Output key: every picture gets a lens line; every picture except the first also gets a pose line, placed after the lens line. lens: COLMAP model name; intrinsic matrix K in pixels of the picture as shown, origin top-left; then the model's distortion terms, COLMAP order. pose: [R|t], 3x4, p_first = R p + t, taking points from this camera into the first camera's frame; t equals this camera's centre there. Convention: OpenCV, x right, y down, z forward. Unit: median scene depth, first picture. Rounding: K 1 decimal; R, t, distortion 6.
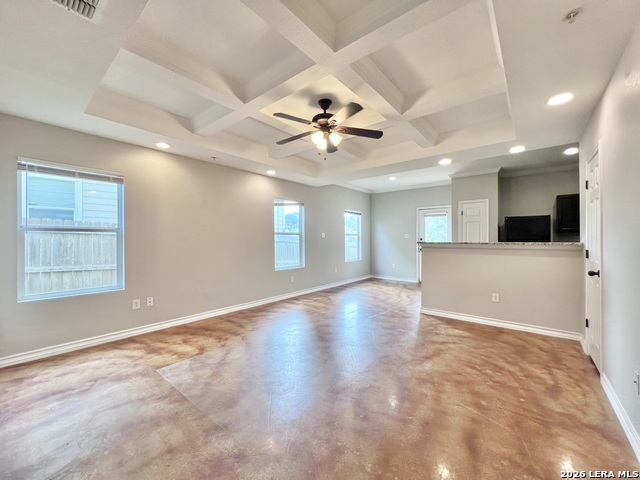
lens RADIAL K [[256.8, 0, 320.0], [0, 256.8, 240.0], [0, 0, 1]] dist [-0.000153, 0.000184]
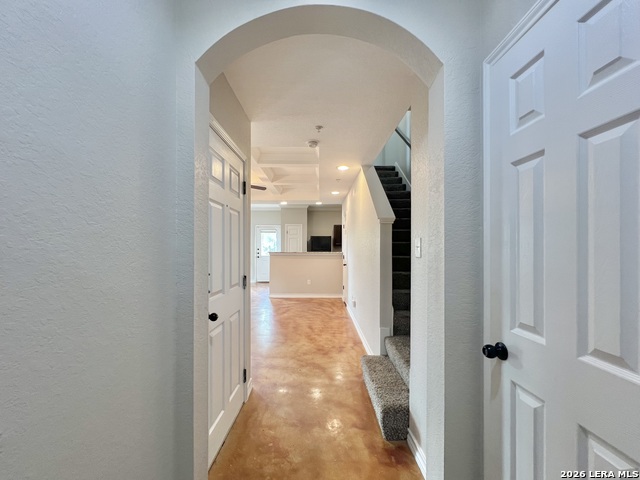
lens RADIAL K [[265.4, 0, 321.4], [0, 265.4, 244.5], [0, 0, 1]] dist [0.000077, 0.000067]
pose [[0.764801, 0.013205, 0.644132, -0.573141], [-0.004355, 0.999873, -0.015327, -0.018612], [-0.644252, 0.008917, 0.764761, -0.616279]]
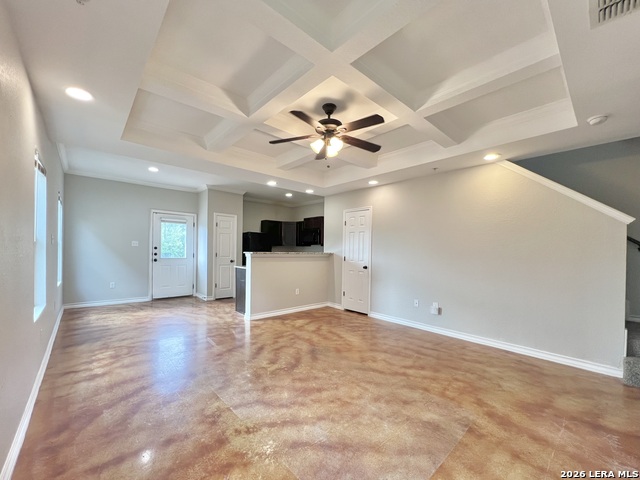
lens RADIAL K [[256.7, 0, 321.3], [0, 256.7, 252.3], [0, 0, 1]] dist [-0.000941, 0.000018]
pose [[0.154029, -0.004559, 0.988056, -0.839737], [-0.014543, 0.999871, 0.006880, -0.004330], [-0.987959, -0.015429, 0.153942, 0.794034]]
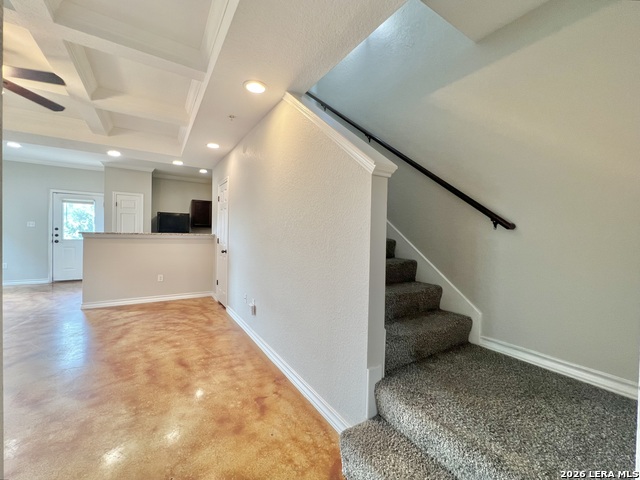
lens RADIAL K [[260.4, 0, 318.0], [0, 260.4, 237.5], [0, 0, 1]] dist [-0.000346, 0.000081]
pose [[0.311992, -0.003640, 0.950078, -0.322243], [-0.017745, 0.999796, 0.009657, 0.005804], [-0.949919, -0.019872, 0.311864, -0.123378]]
